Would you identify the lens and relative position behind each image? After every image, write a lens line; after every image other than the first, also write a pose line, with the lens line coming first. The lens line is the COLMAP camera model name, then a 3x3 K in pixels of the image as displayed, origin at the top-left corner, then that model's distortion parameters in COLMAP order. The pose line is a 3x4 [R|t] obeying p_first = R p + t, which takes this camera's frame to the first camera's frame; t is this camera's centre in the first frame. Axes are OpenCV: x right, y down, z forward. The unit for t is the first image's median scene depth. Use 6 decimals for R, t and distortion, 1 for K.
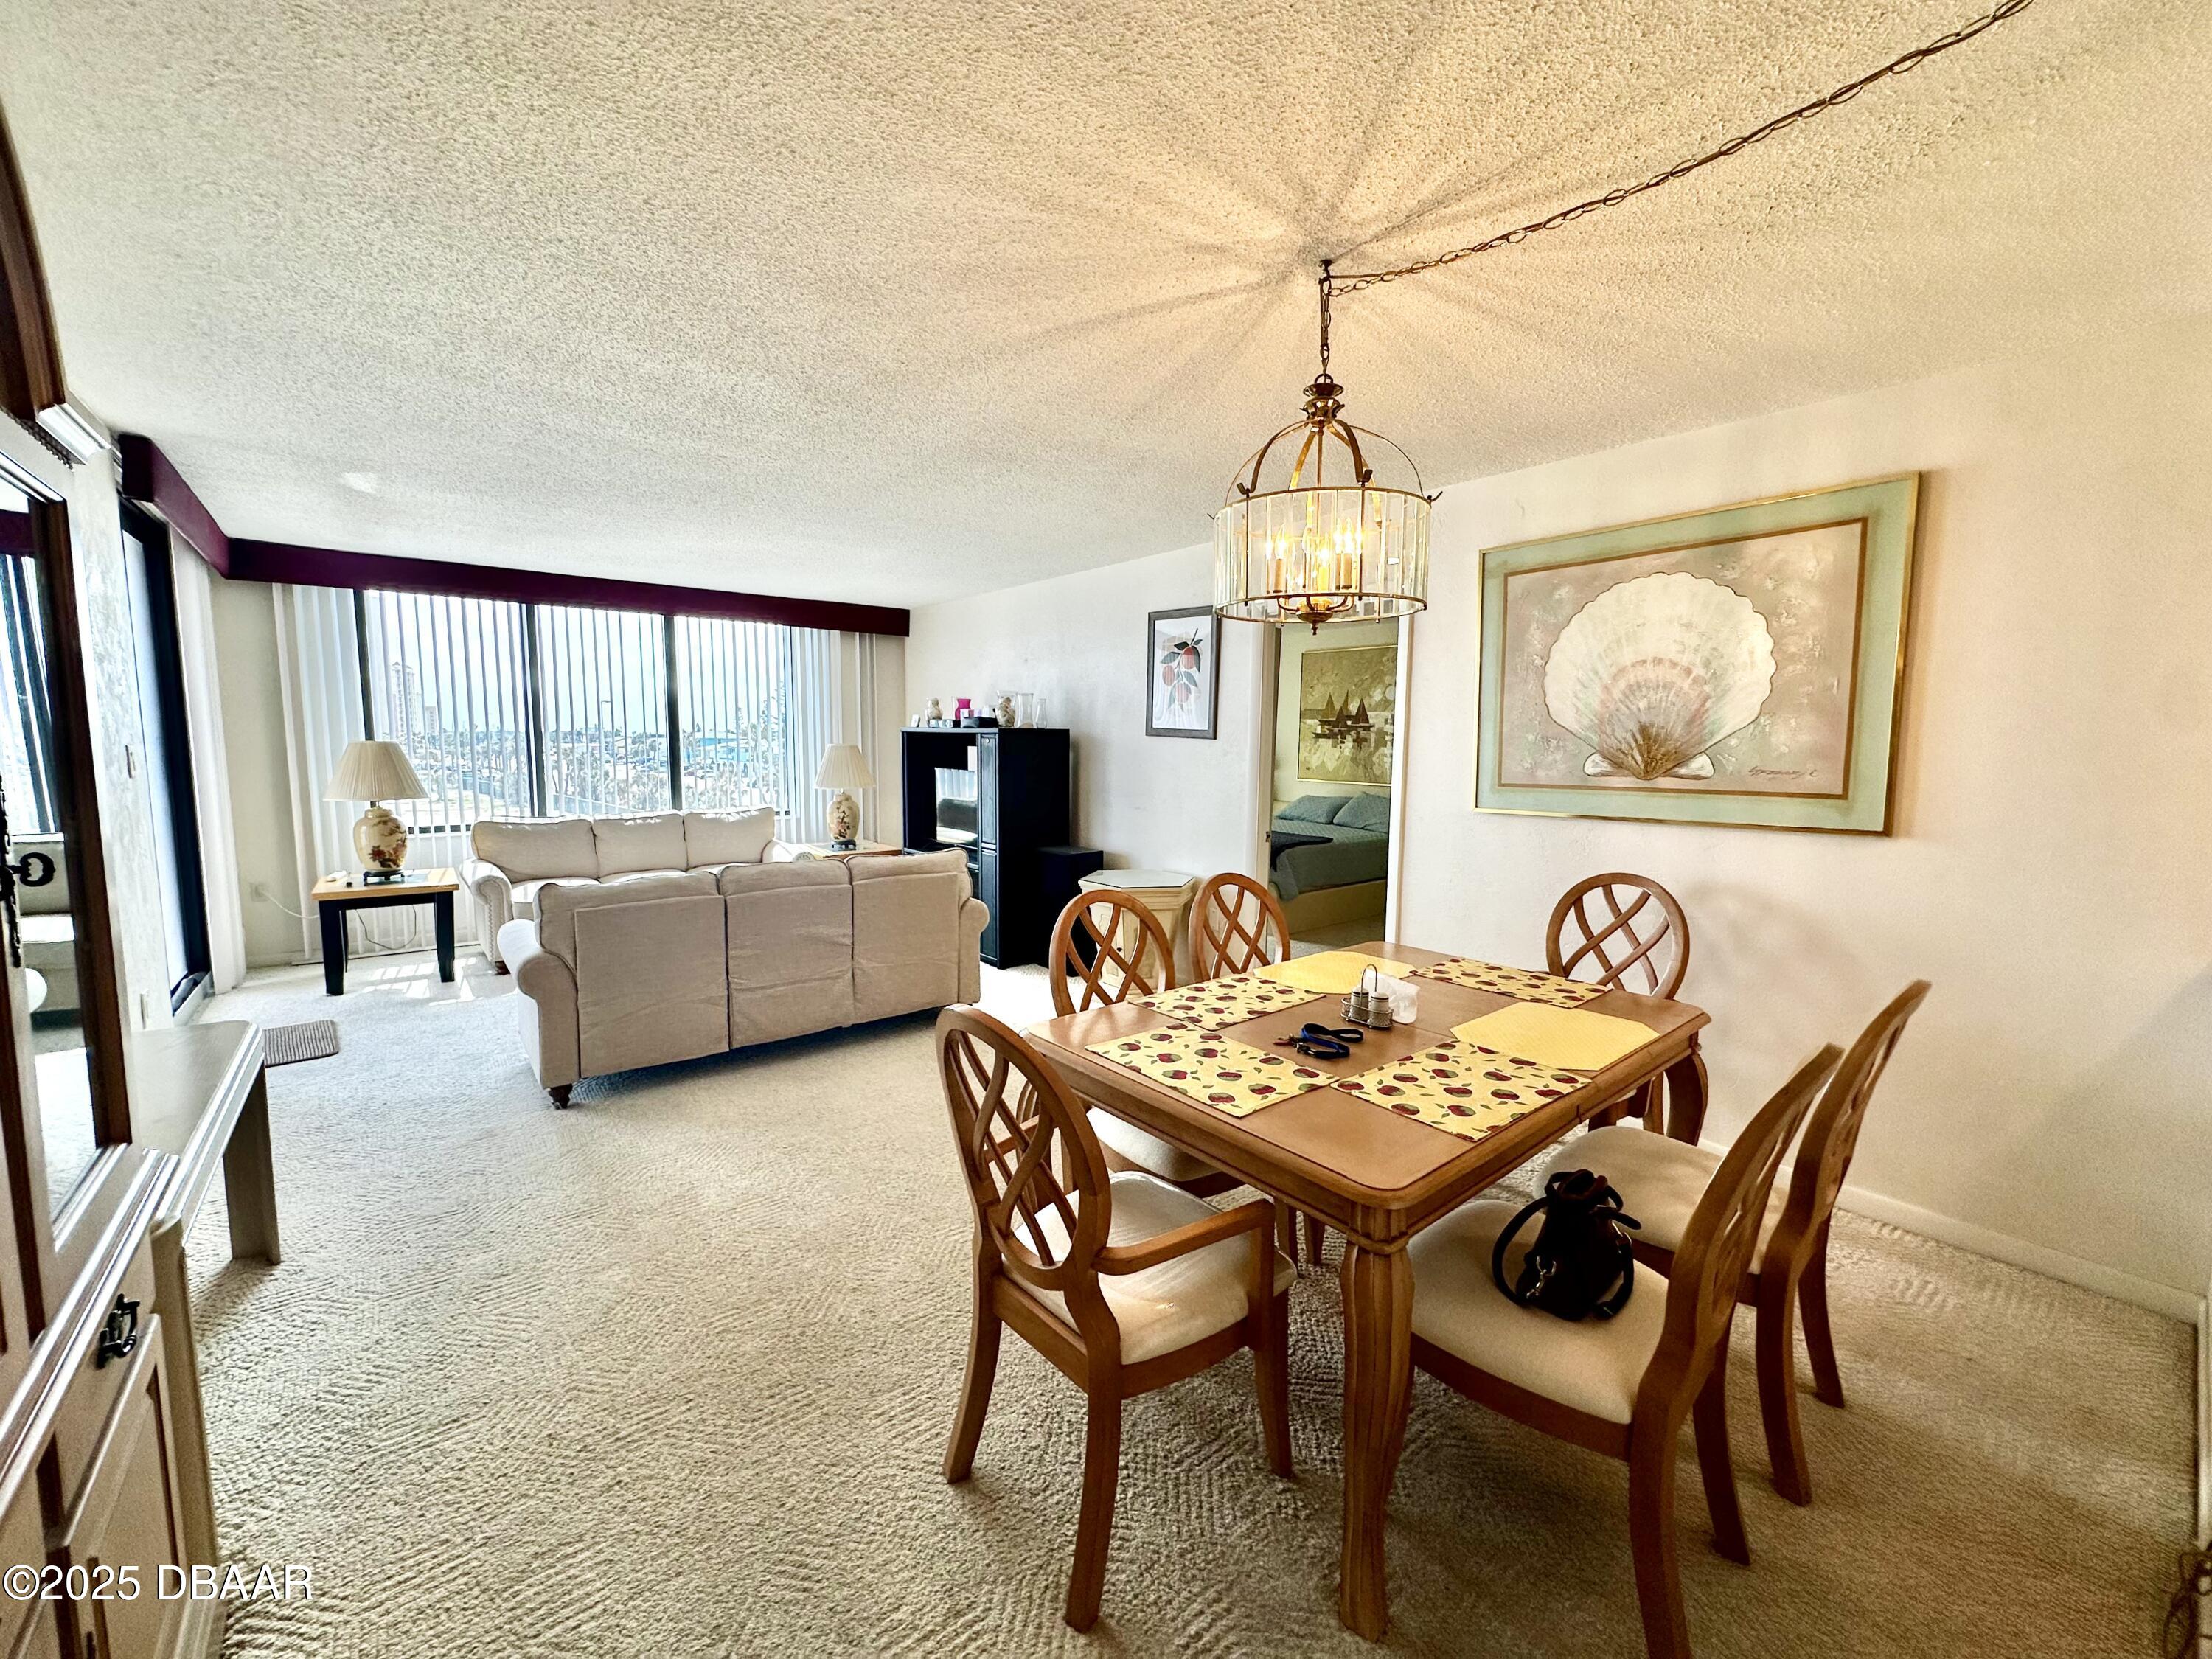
lens RADIAL K [[880.0, 0, 1106.0], [0, 880.0, 829.5], [0, 0, 1]] dist [-0.004901, 0.000591]
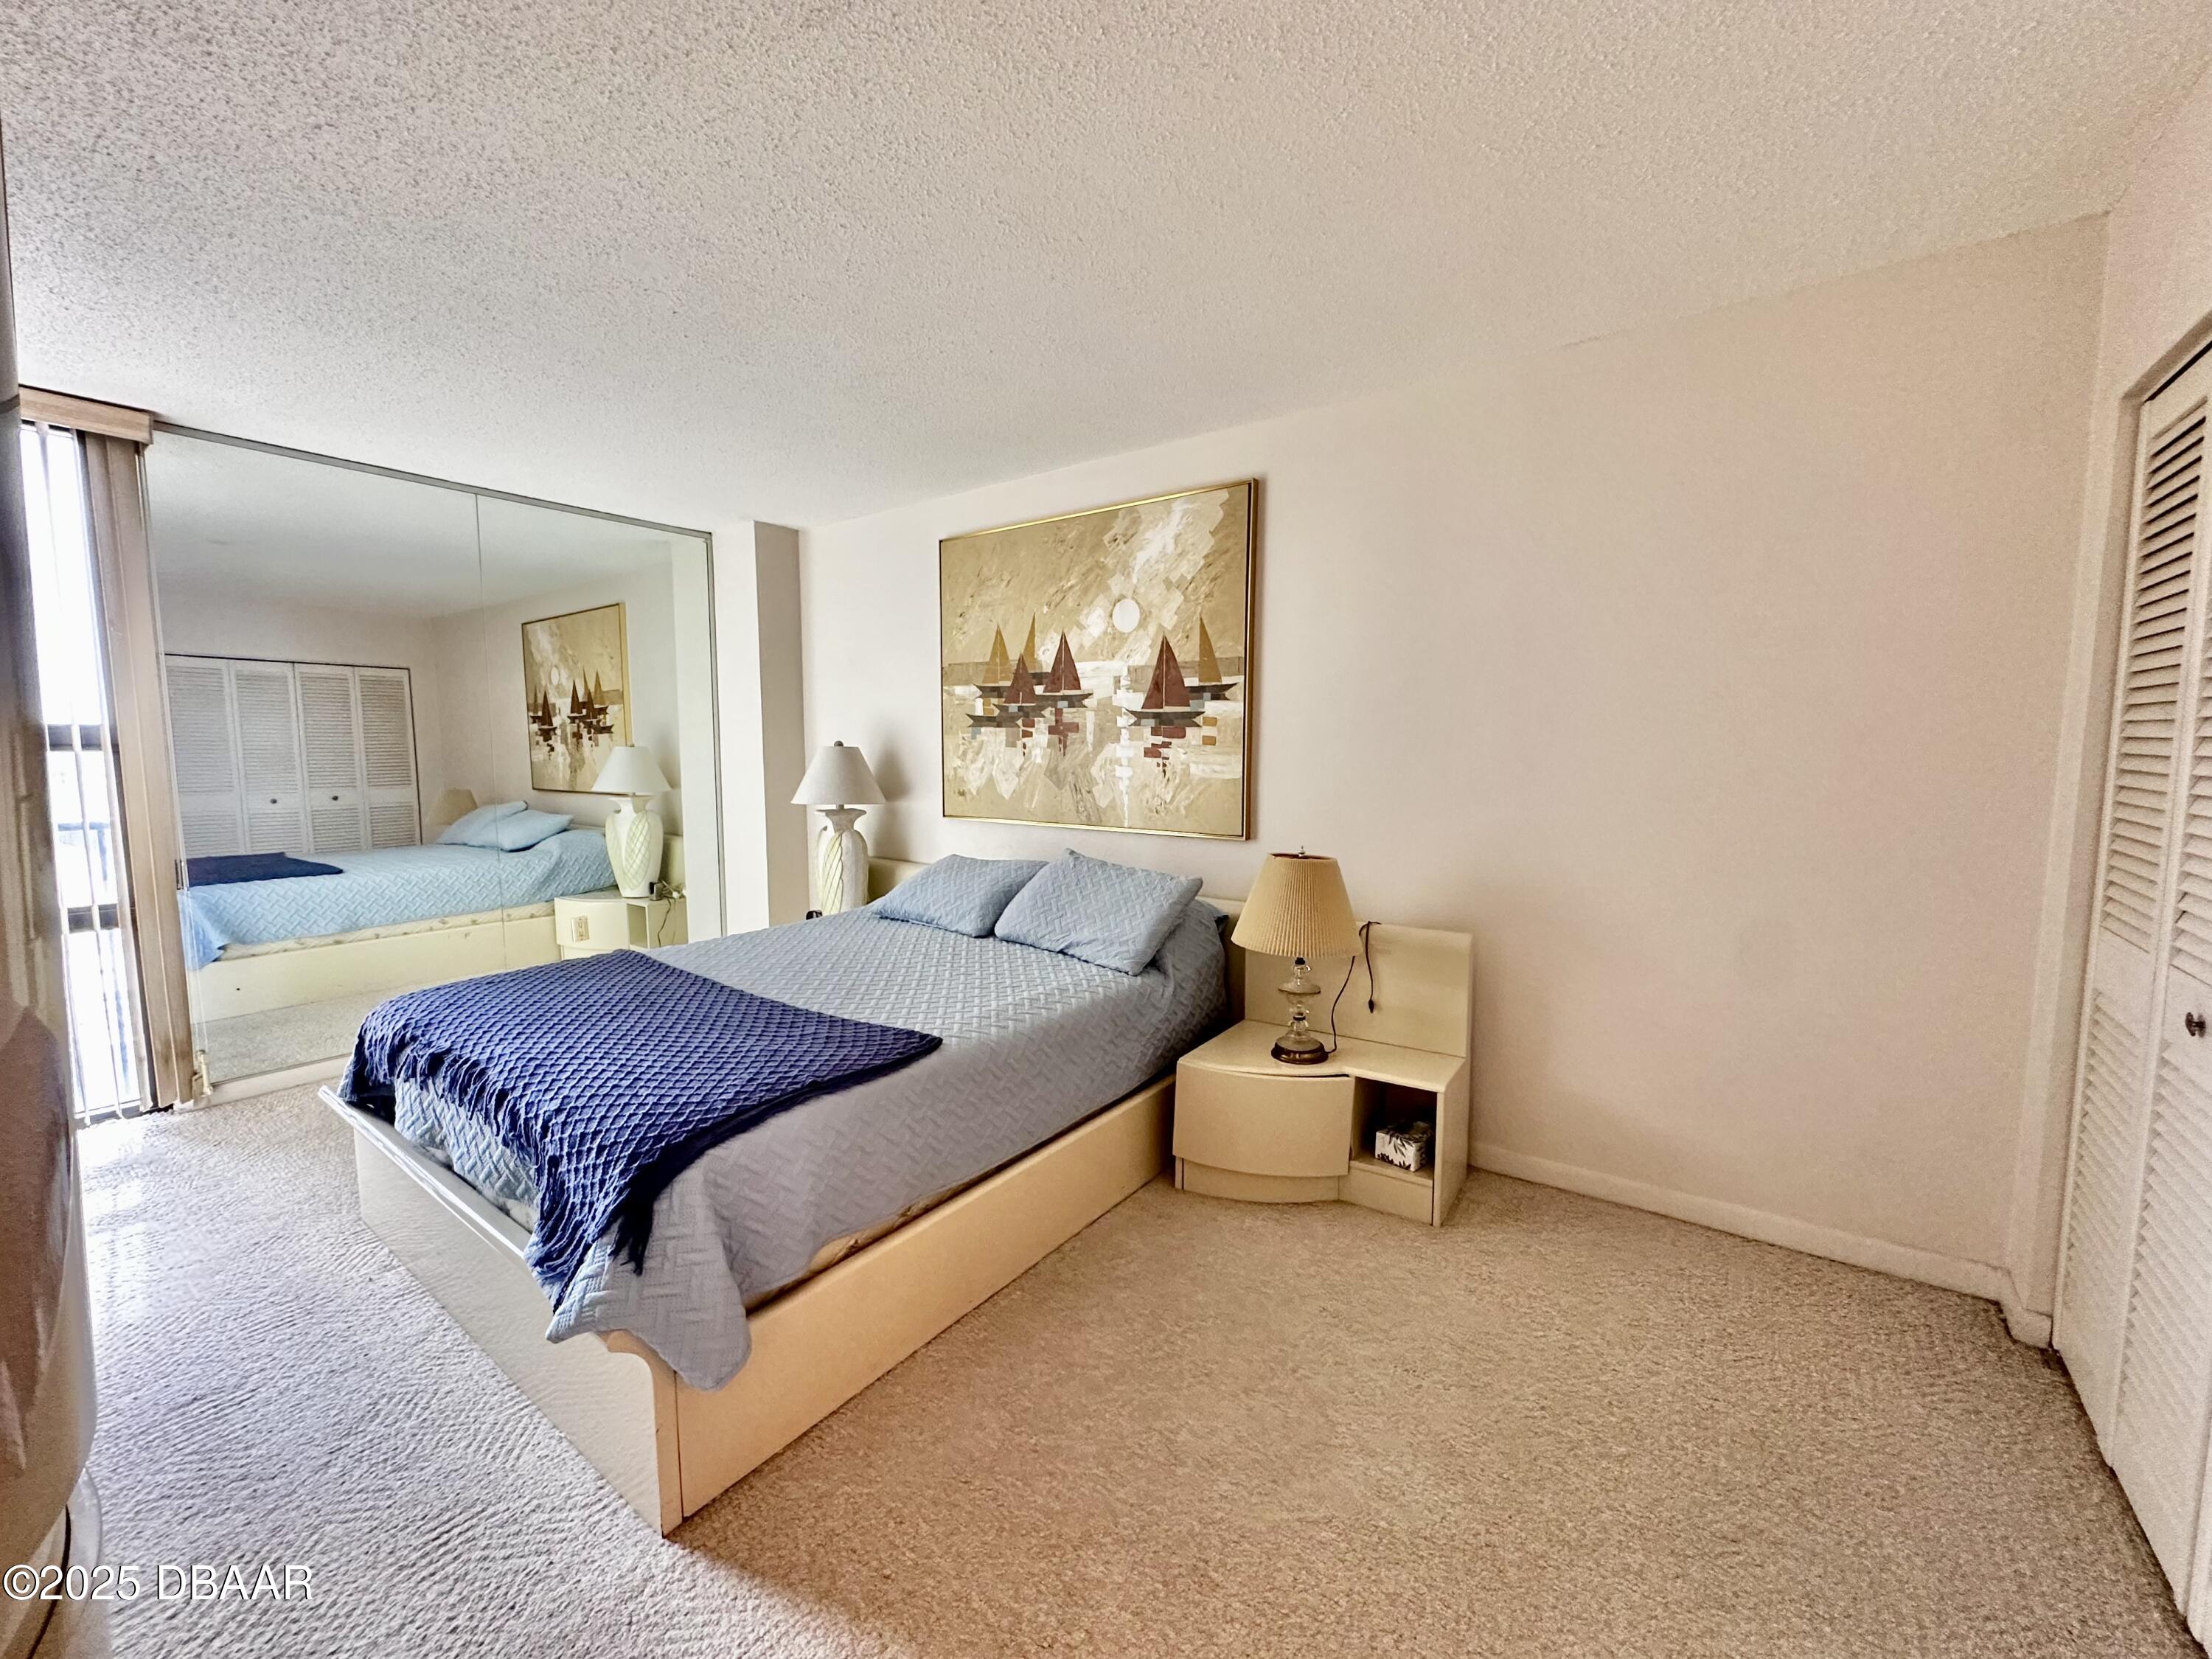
lens RADIAL K [[880.0, 0, 1106.0], [0, 880.0, 829.5], [0, 0, 1]] dist [-0.004901, 0.000591]
pose [[0.967003, -0.034067, 0.252477, 0.339801], [0.037090, 0.999286, -0.007222, -0.081378], [-0.252051, 0.016348, 0.967576, 0.984770]]
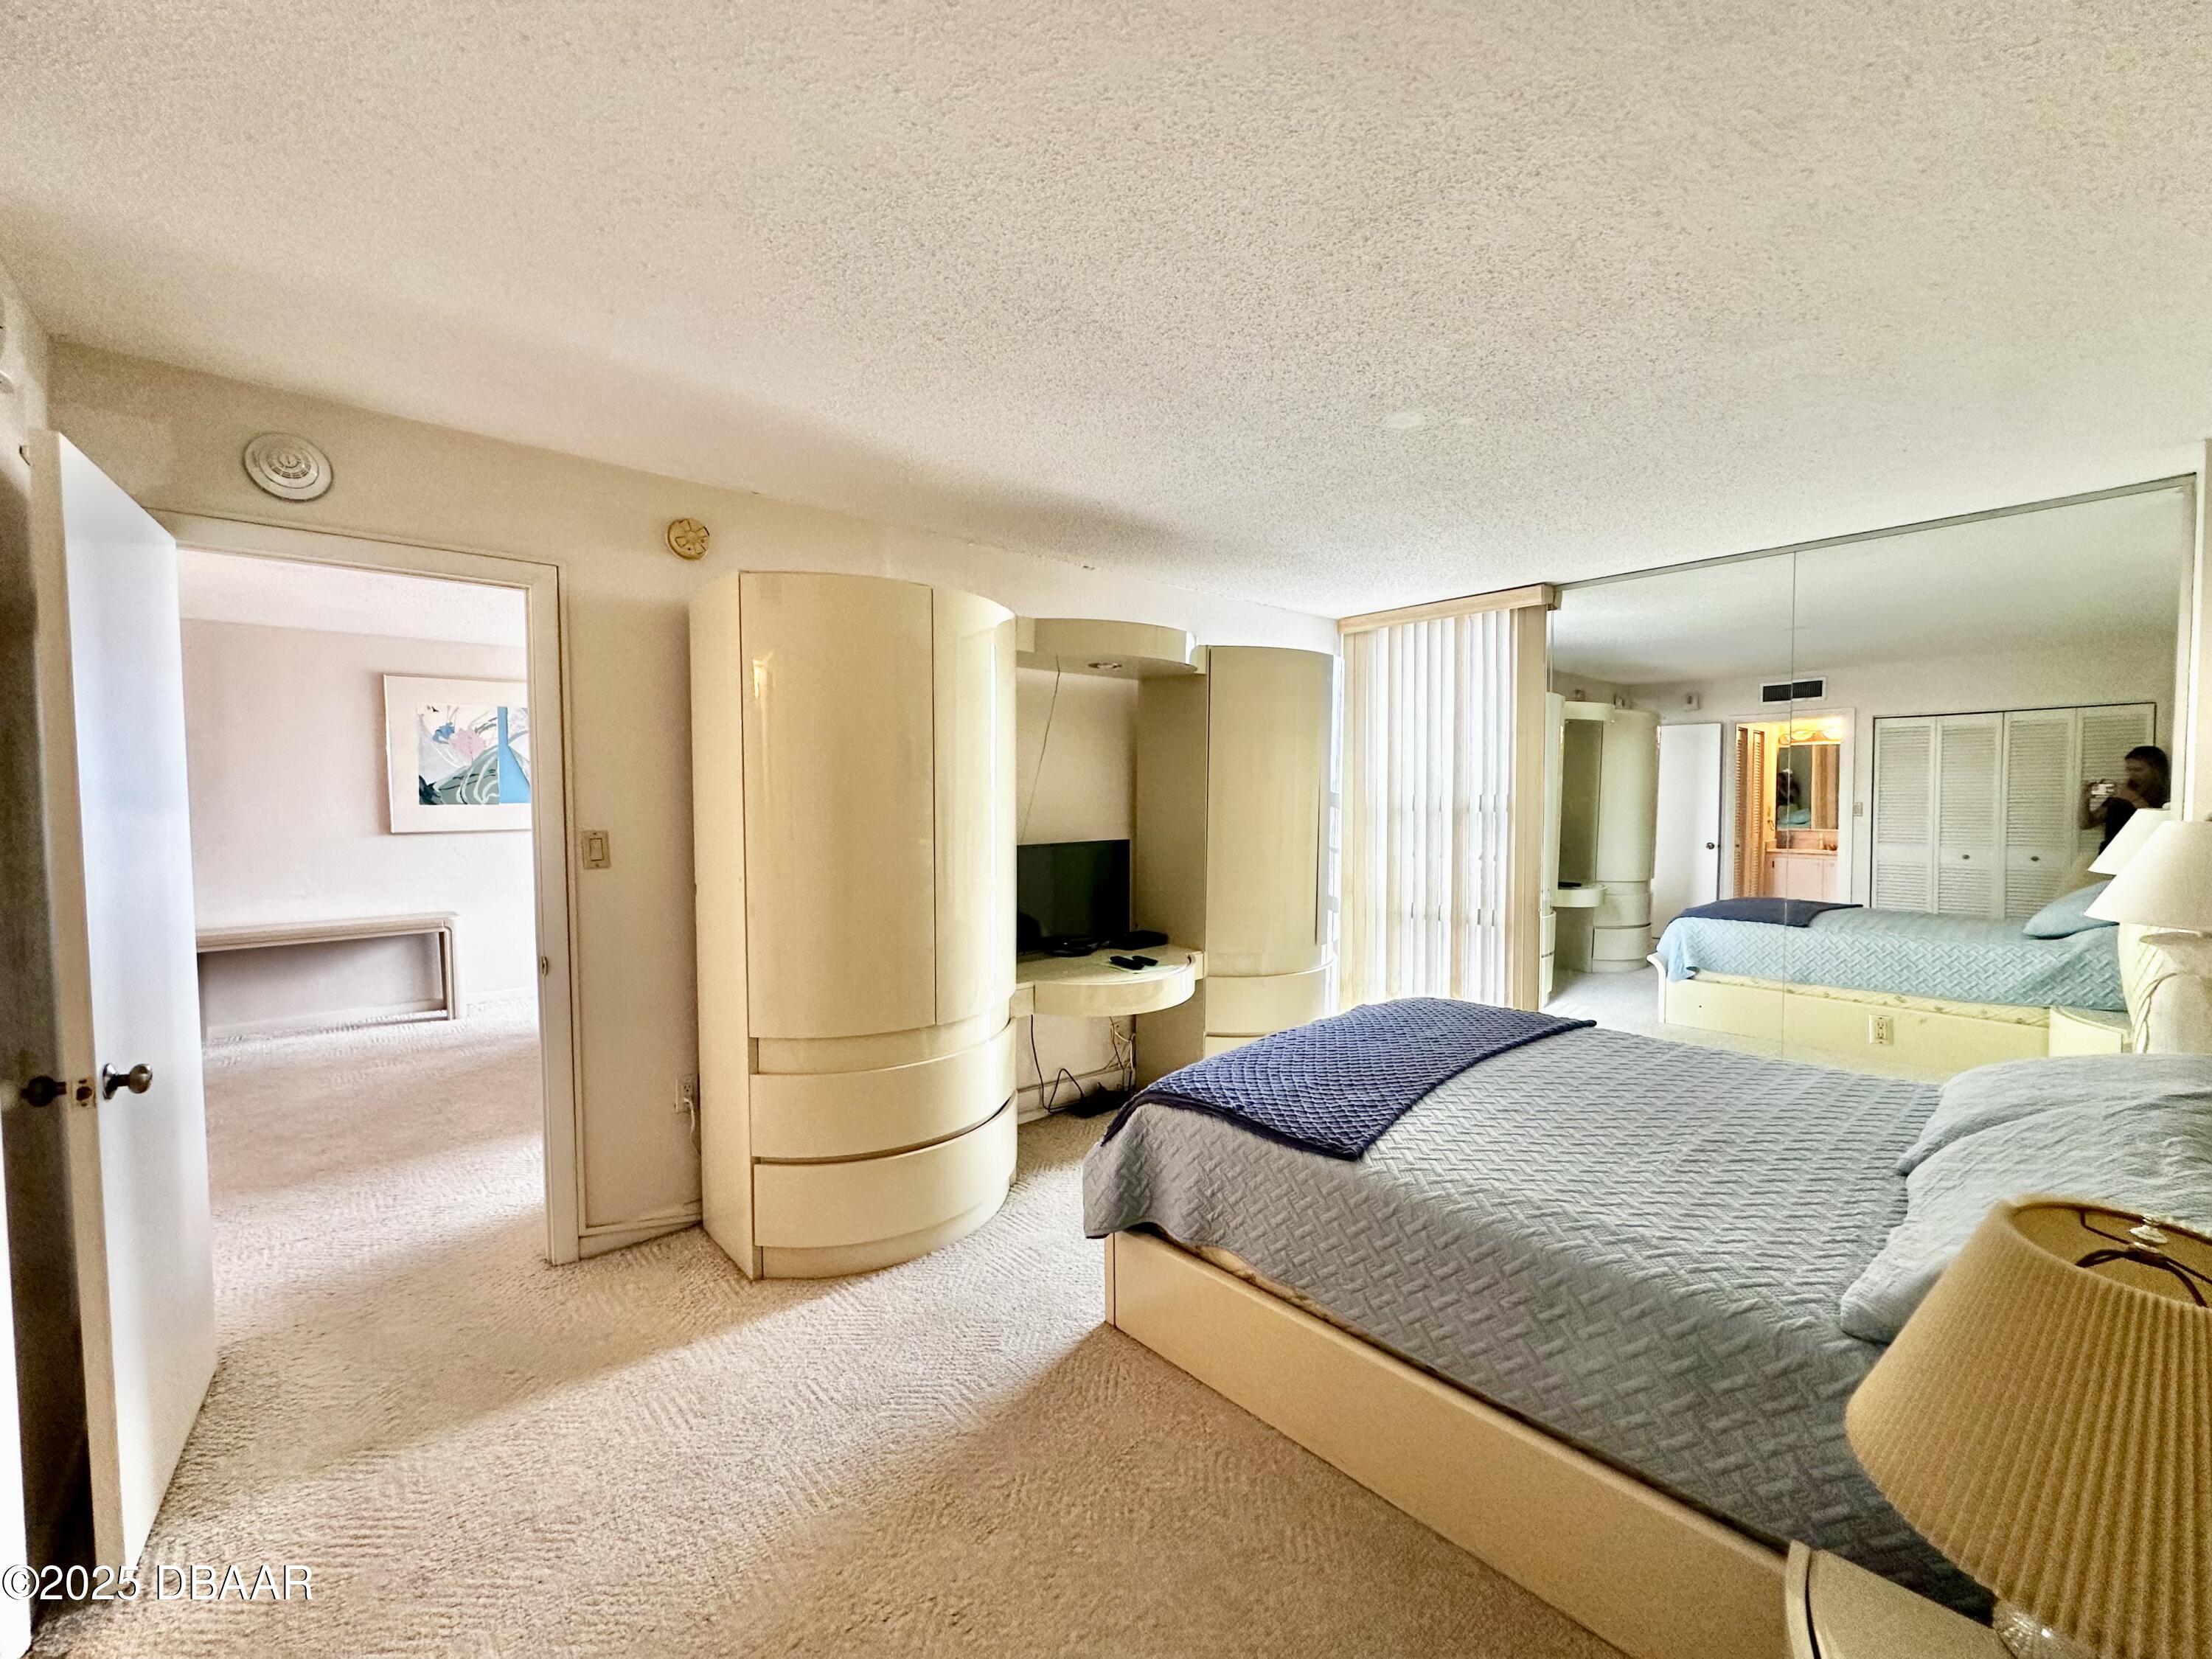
lens RADIAL K [[880.0, 0, 1106.0], [0, 880.0, 829.5], [0, 0, 1]] dist [-0.004901, 0.000591]
pose [[0.047155, 0.028321, -0.998486, 0.728099], [-0.101010, 0.994609, 0.023440, -0.124572], [0.993767, 0.099752, 0.049761, 1.264227]]
